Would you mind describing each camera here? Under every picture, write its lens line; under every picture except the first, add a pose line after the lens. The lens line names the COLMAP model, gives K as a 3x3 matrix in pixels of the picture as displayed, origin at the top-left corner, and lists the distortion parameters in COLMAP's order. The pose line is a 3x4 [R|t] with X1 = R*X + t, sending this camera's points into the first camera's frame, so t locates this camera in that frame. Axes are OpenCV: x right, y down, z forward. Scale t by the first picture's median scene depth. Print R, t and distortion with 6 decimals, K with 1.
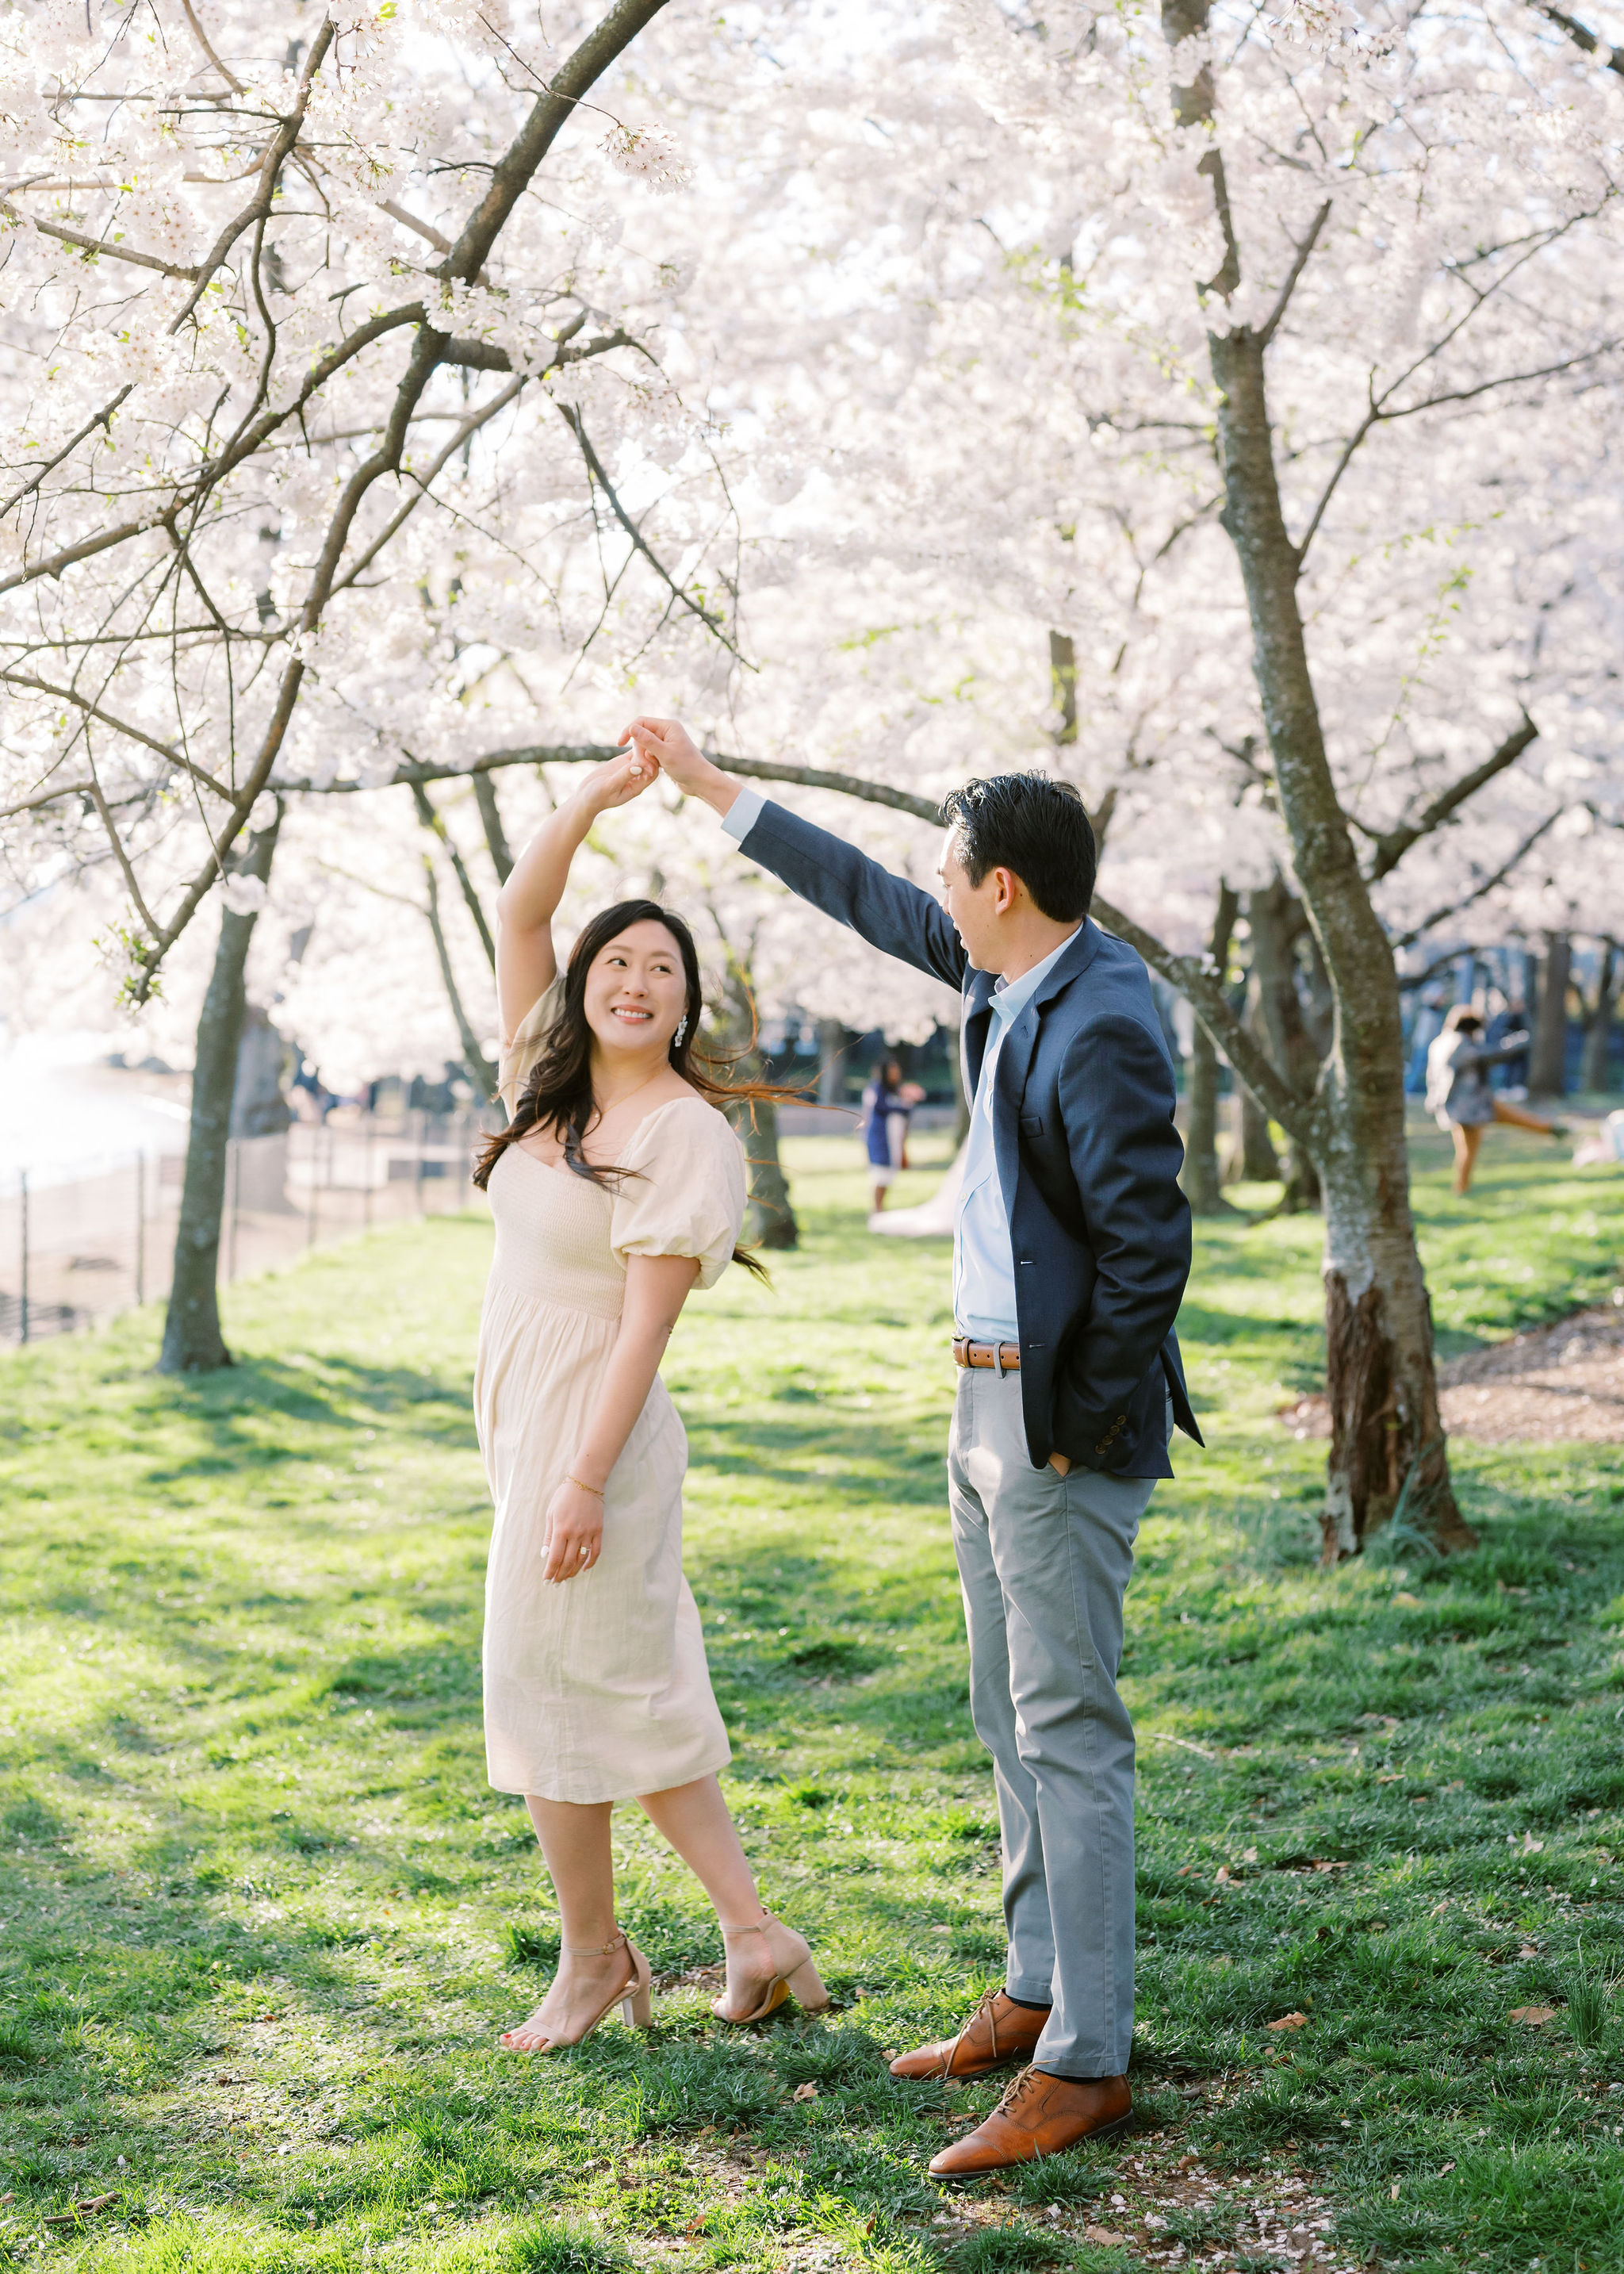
lens RADIAL K [[3527.7, 0, 855.1], [0, 3527.7, 1273.5], [0, 0, 1]] dist [0.002092, -0.004986]
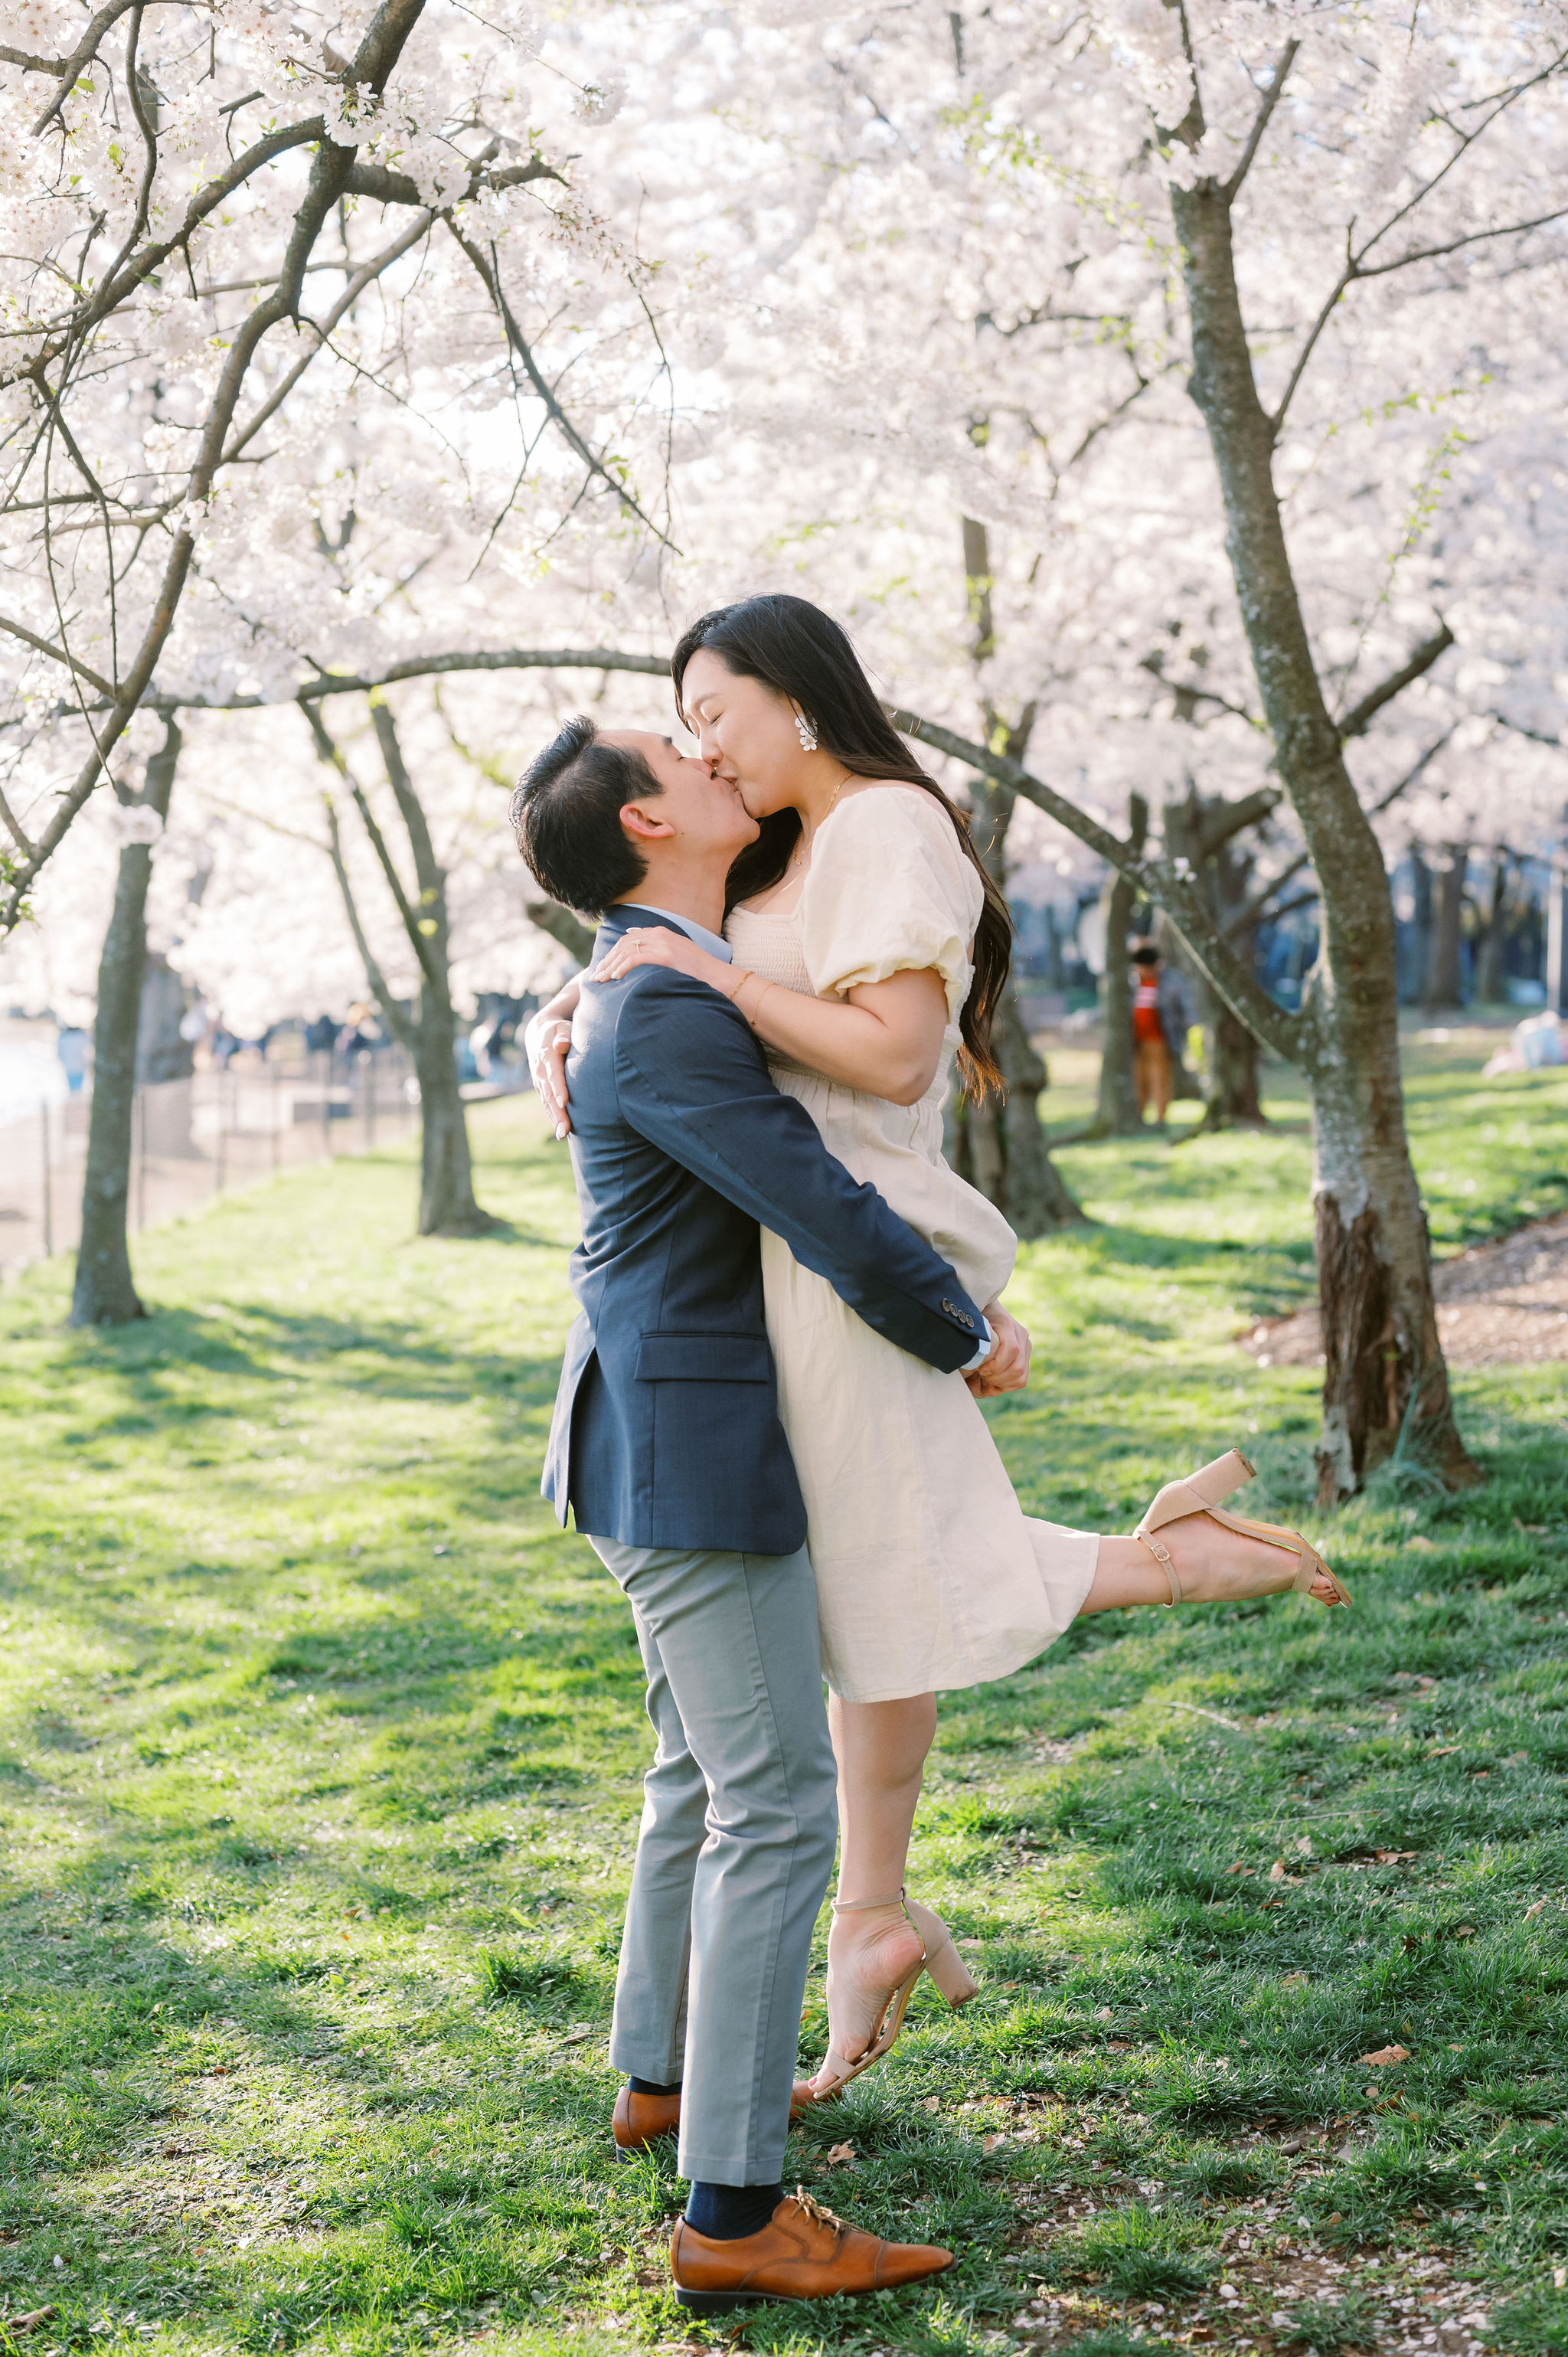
lens RADIAL K [[3345.4, 0, 841.6], [0, 3345.4, 1276.9], [0, 0, 1]] dist [-0.003362, -0.004209]
pose [[0.999075, -0.028634, 0.032072, -0.023570], [0.027859, 0.999315, 0.024350, -0.003933], [-0.032748, -0.023434, 0.999189, 0.120113]]
